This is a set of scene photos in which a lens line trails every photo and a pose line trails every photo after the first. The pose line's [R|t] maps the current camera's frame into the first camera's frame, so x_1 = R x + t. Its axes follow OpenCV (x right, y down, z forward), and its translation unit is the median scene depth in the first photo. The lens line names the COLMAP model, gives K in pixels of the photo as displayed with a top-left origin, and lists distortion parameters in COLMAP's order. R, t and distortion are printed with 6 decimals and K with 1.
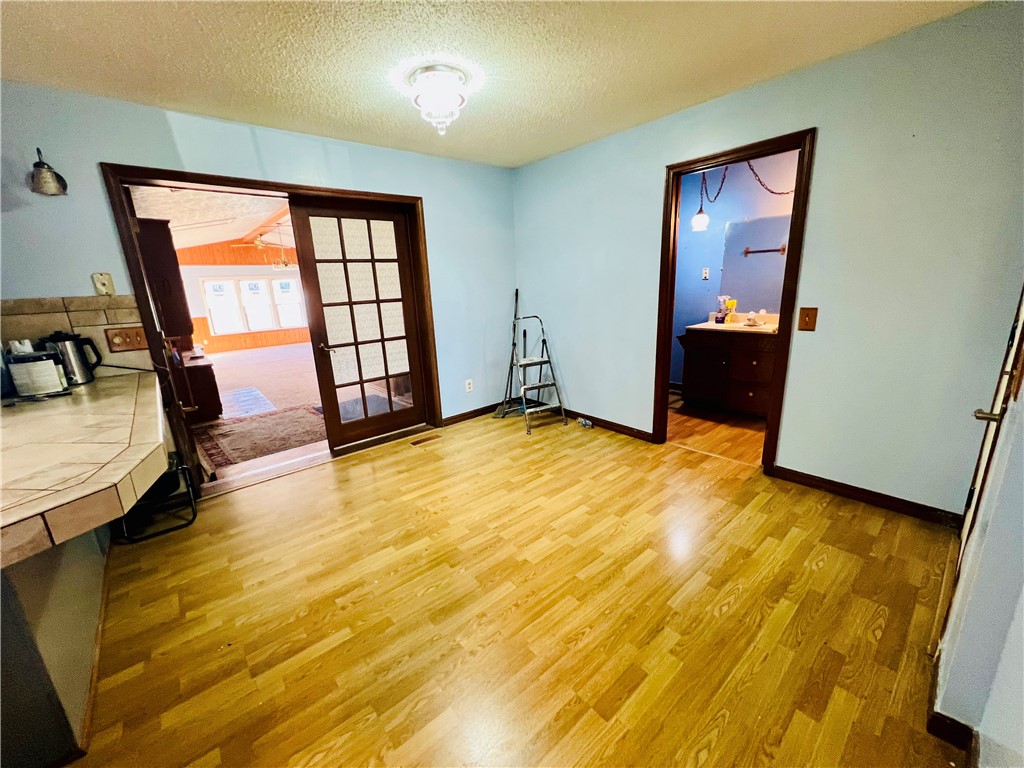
lens RADIAL K [[408.3, 0, 510.7], [0, 408.3, 386.7], [0, 0, 1]] dist [-0.000313, 0.000014]
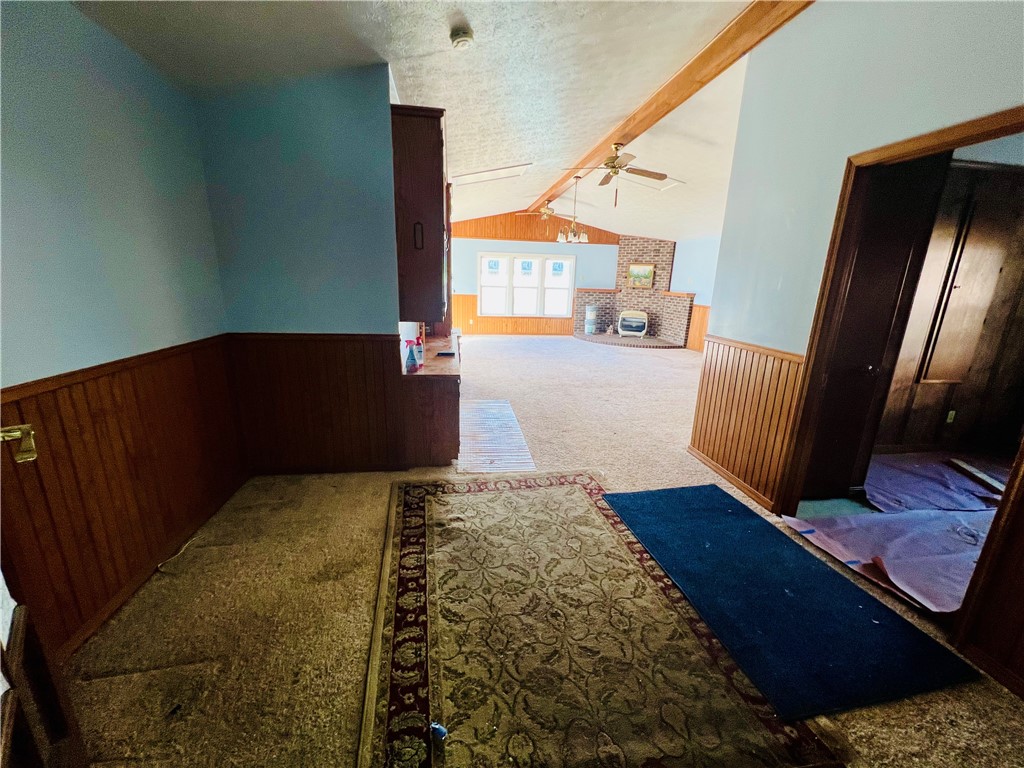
lens RADIAL K [[408.3, 0, 510.7], [0, 408.3, 386.7], [0, 0, 1]] dist [-0.000313, 0.000014]
pose [[0.840618, 0.203208, -0.502063, -0.366568], [-0.197970, 0.978090, 0.064412, -0.089790], [0.504152, 0.045247, 0.862429, 0.525748]]
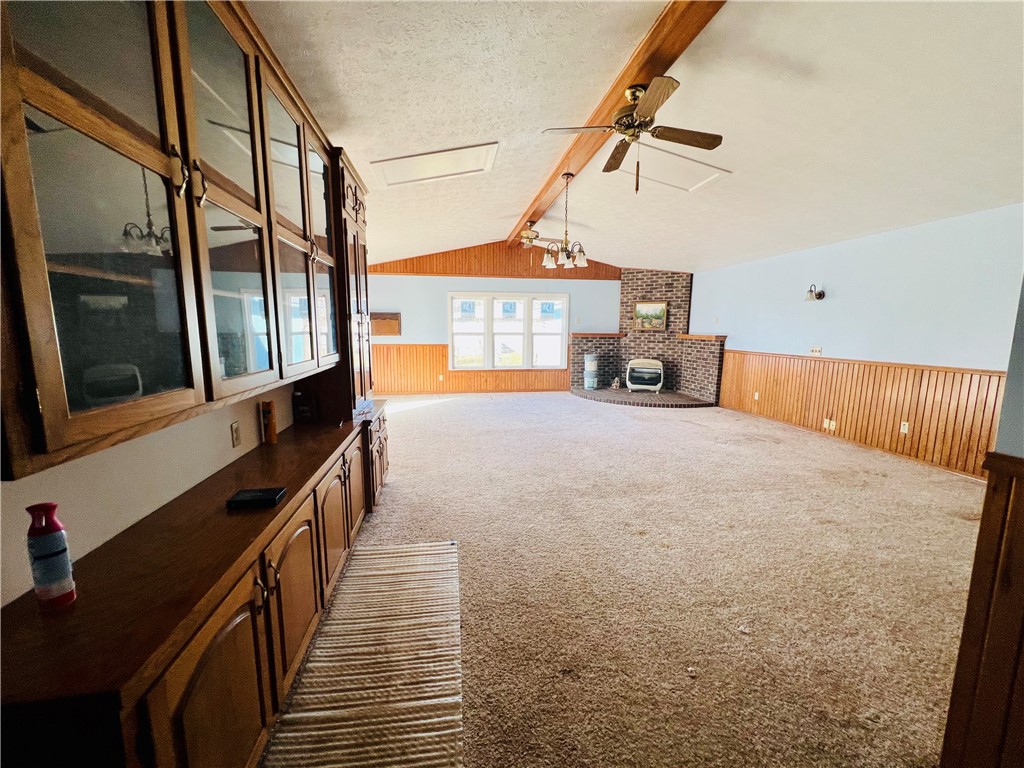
lens RADIAL K [[410.8, 0, 510.6], [0, 410.8, 386.8], [0, 0, 1]] dist [0.000008, -0.000149]
pose [[0.850052, 0.122900, -0.512160, -0.546274], [-0.171686, 0.983940, -0.048844, -0.167533], [0.497932, 0.129450, 0.857500, 0.908245]]
